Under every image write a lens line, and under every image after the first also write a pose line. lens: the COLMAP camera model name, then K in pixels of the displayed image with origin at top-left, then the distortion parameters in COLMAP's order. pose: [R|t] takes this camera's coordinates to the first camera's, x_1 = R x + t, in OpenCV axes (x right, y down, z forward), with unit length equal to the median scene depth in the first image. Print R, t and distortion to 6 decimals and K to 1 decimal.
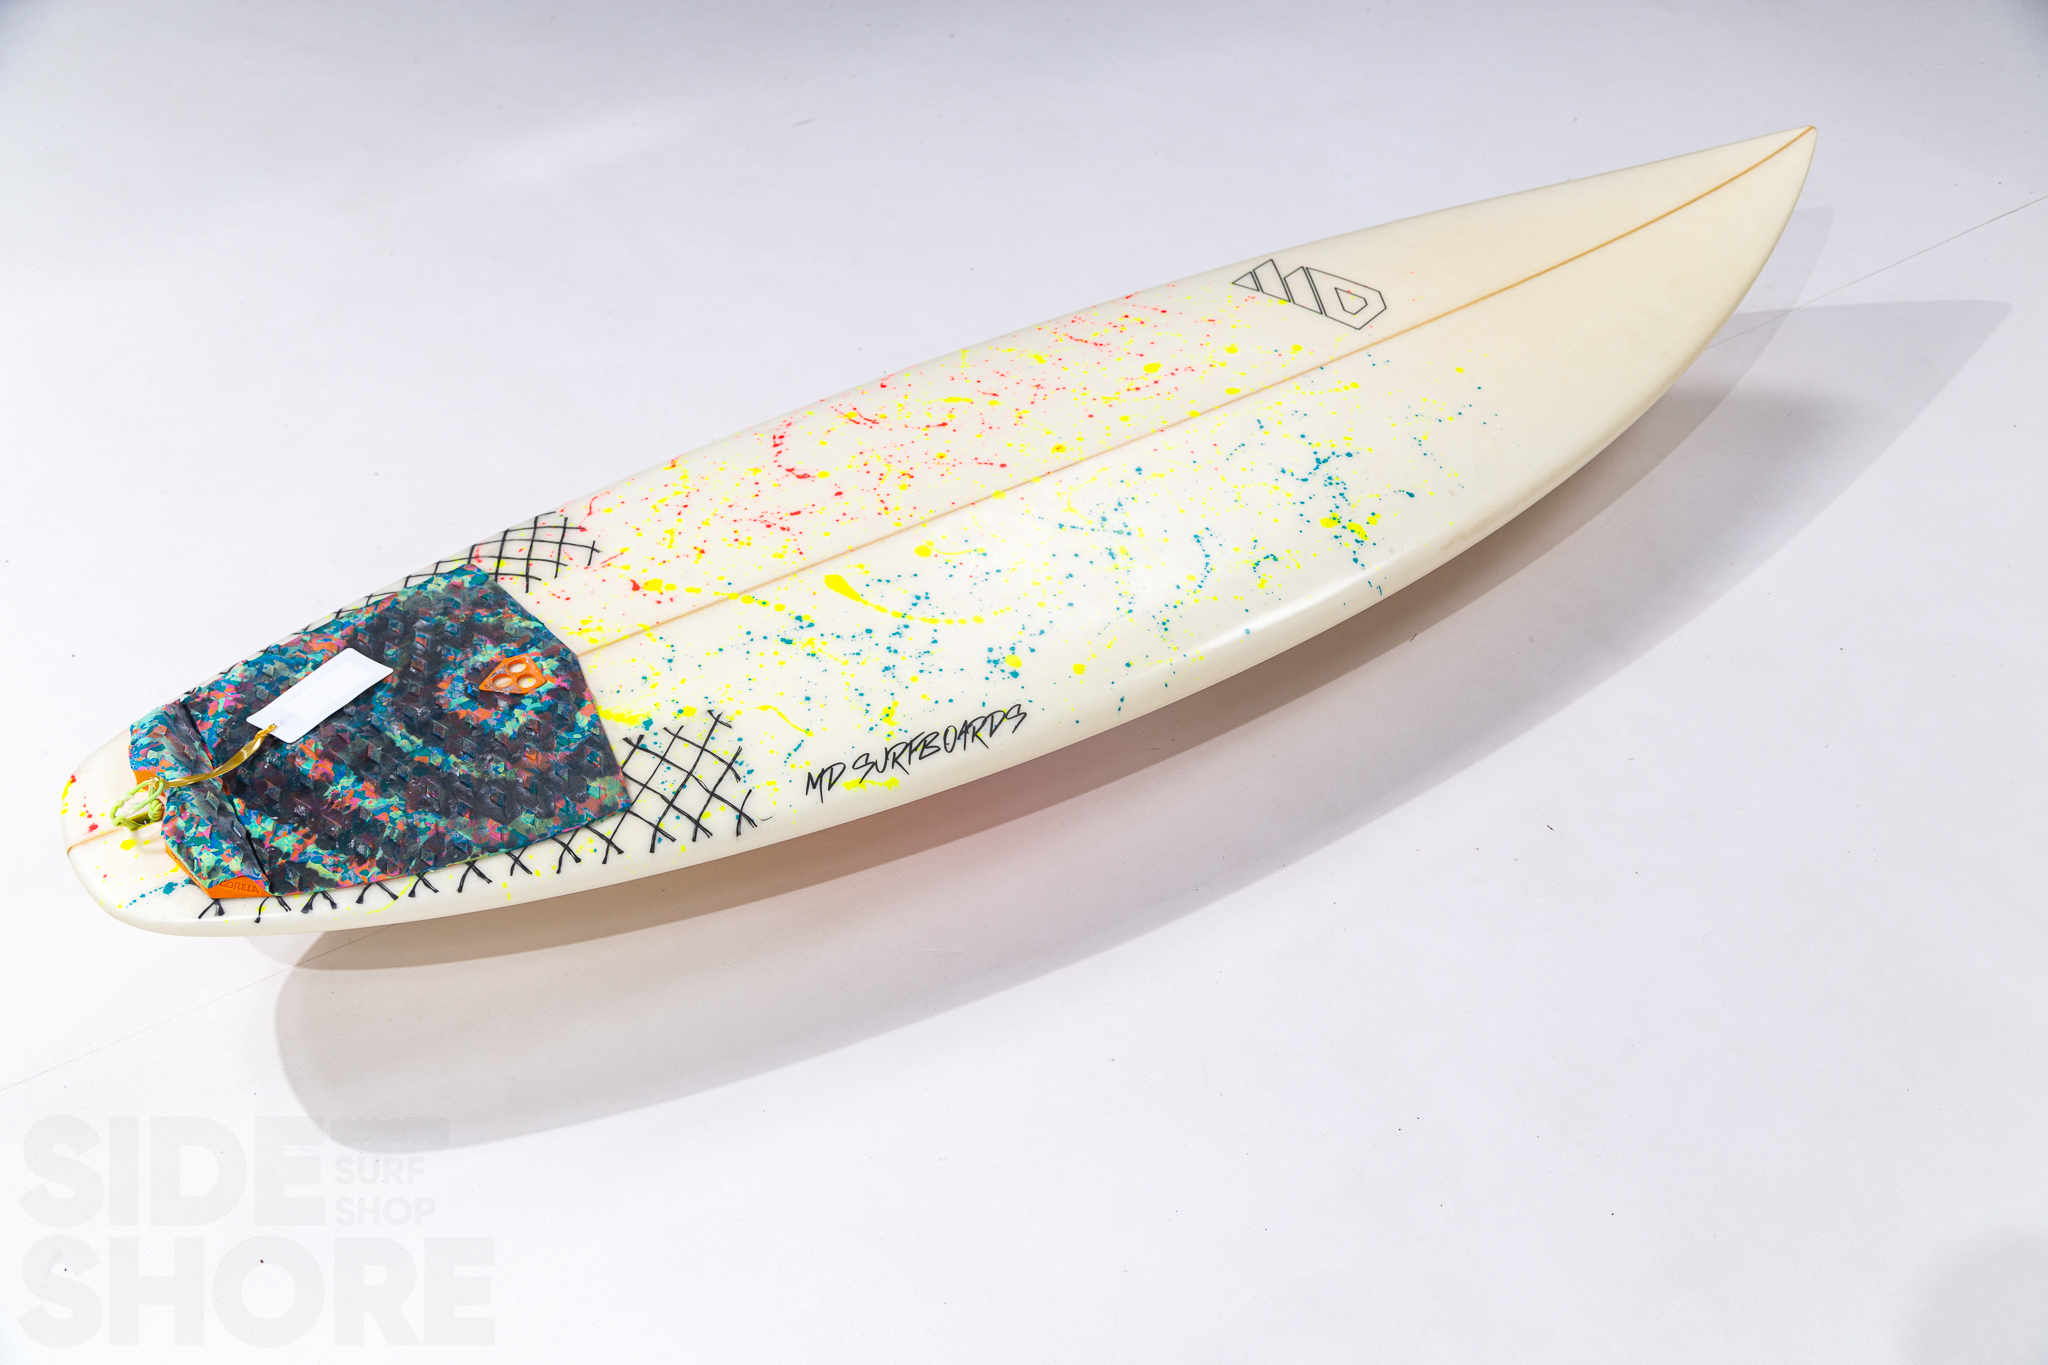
lens RADIAL K [[1822.7, 0, 1024.0], [0, 1822.7, 682.5], [0, 0, 1]] dist [0.003990, -0.005001]
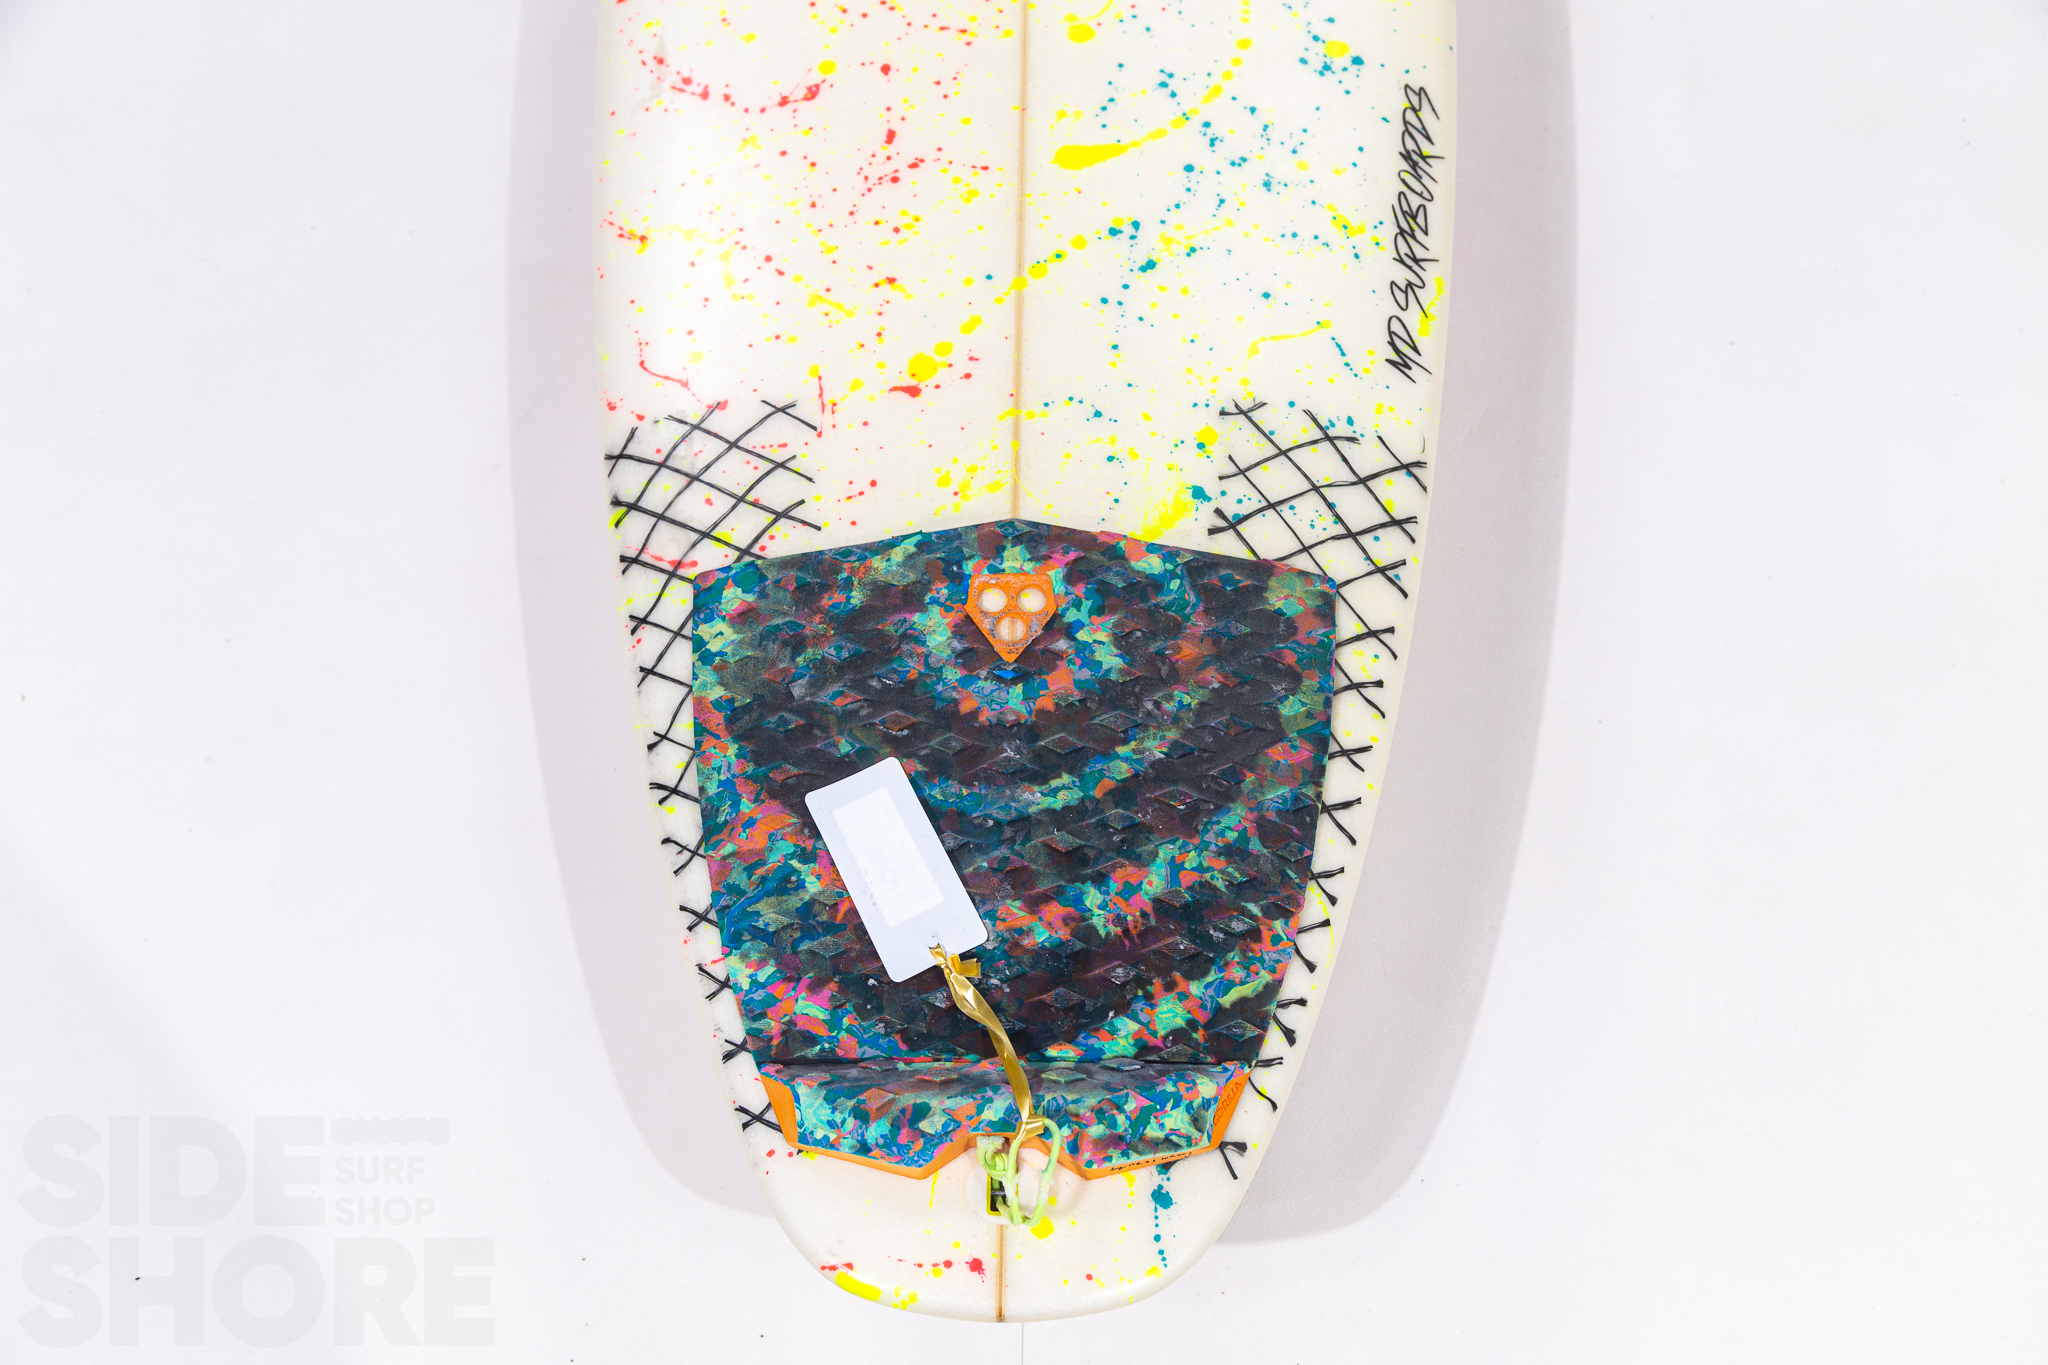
lens RADIAL K [[2337.3, 0, 1024.0], [0, 2337.3, 682.5], [0, 0, 1]] dist [-0.024994, -0.016413]
pose [[0.560317, -0.773169, 0.297076, -0.530761], [0.612820, 0.628272, 0.479297, -0.364351], [-0.557222, -0.086504, 0.825845, 0.341266]]
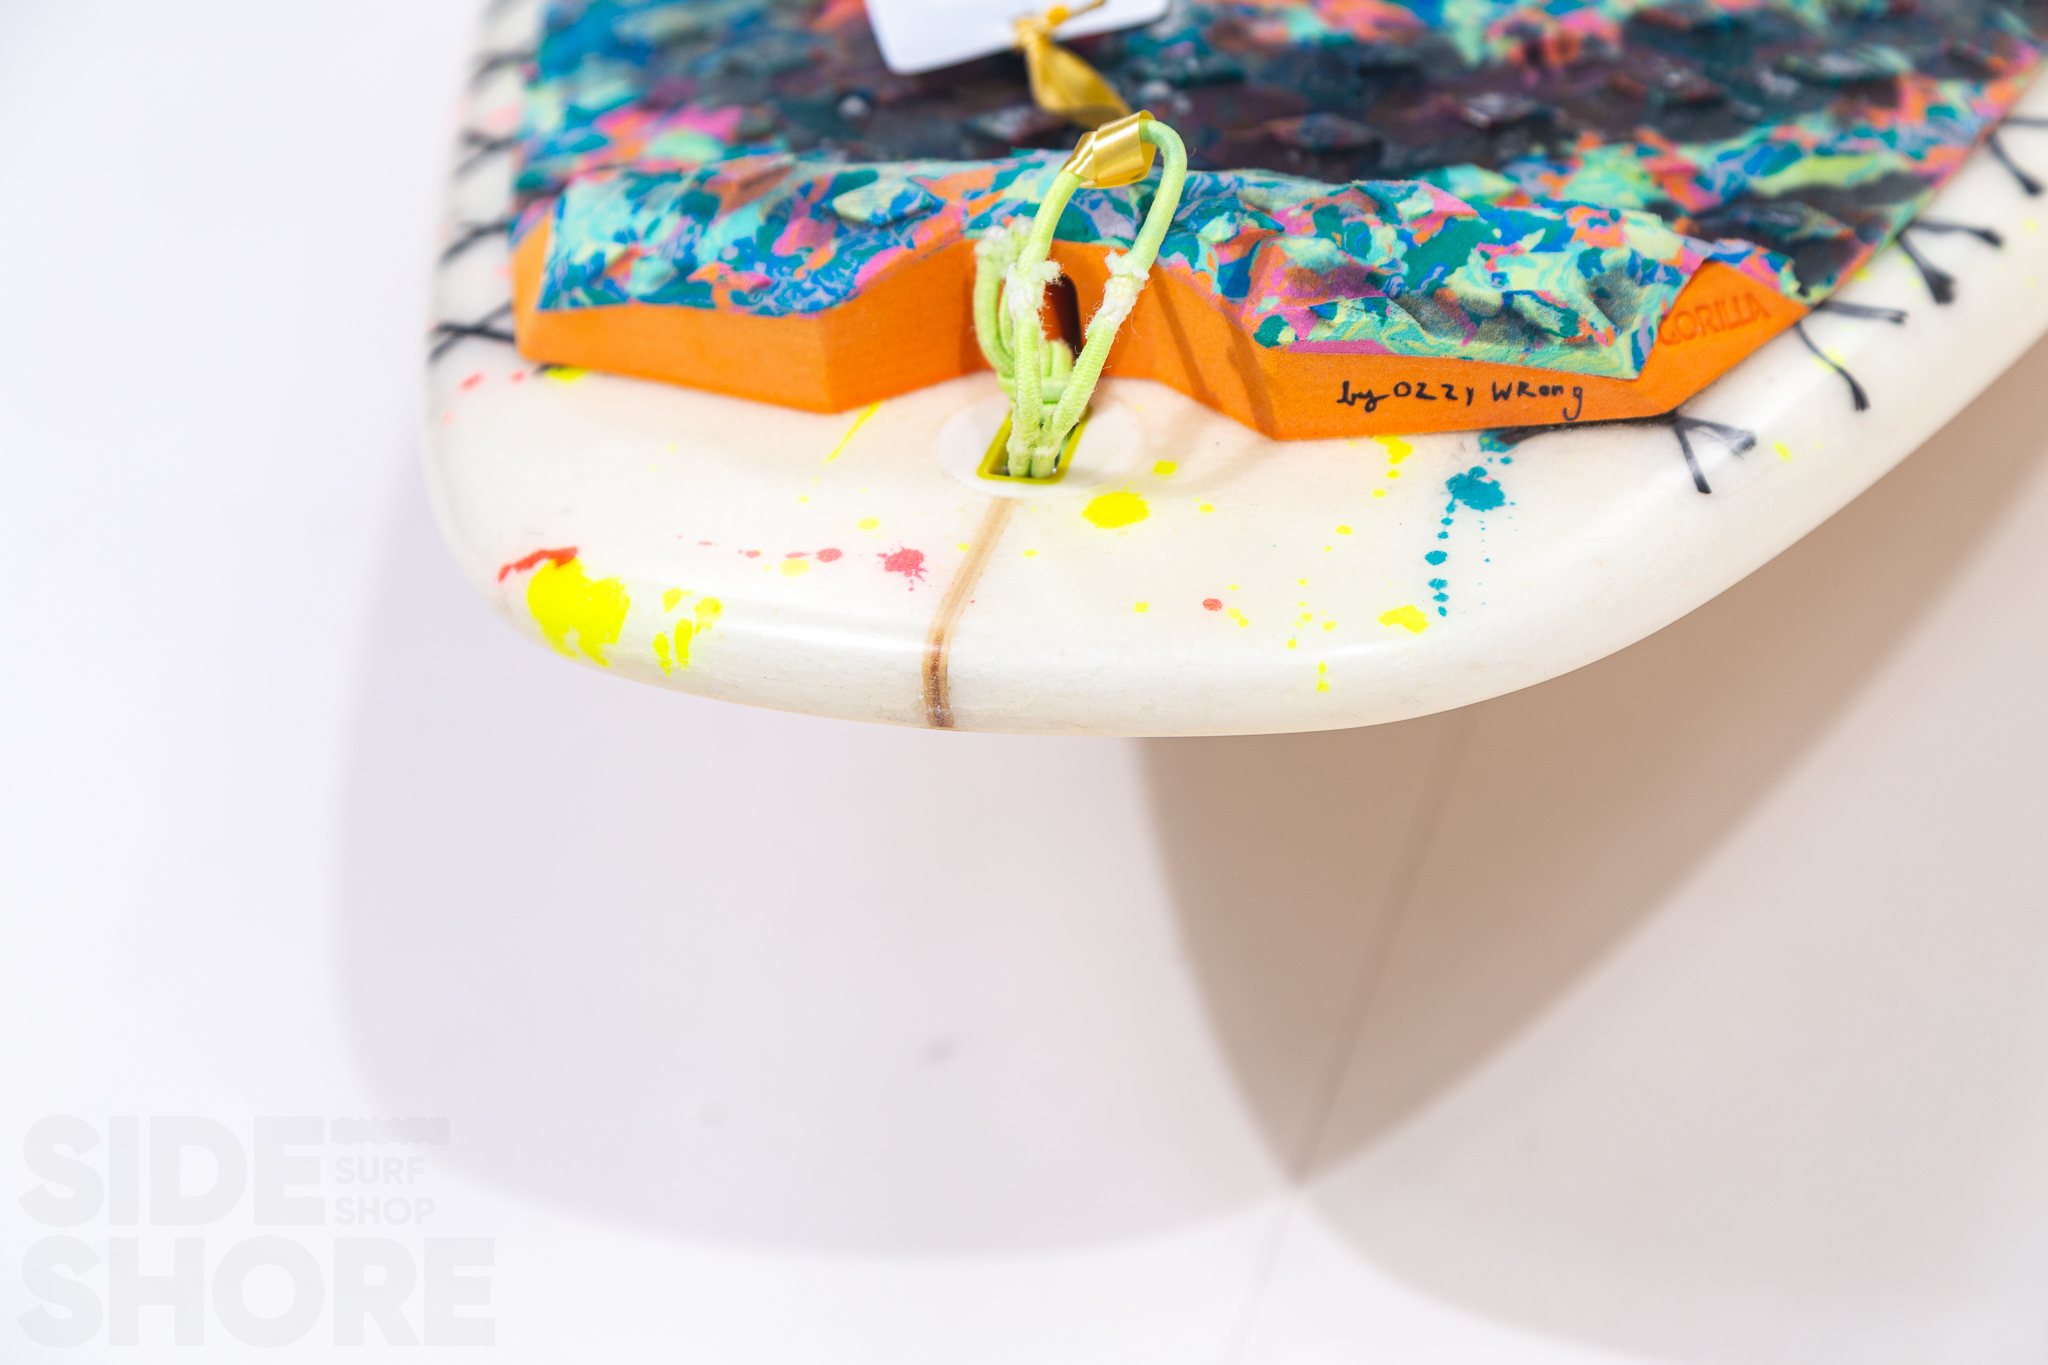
lens RADIAL K [[4778.4, 0, 1024.0], [0, 4778.4, 682.5], [0, 0, 1]] dist [-0.257957, -0.069245]
pose [[0.753148, -0.502299, 0.424811, -0.674167], [0.567324, 0.822838, -0.032880, 0.106452], [-0.333035, 0.265769, 0.904685, 0.462353]]
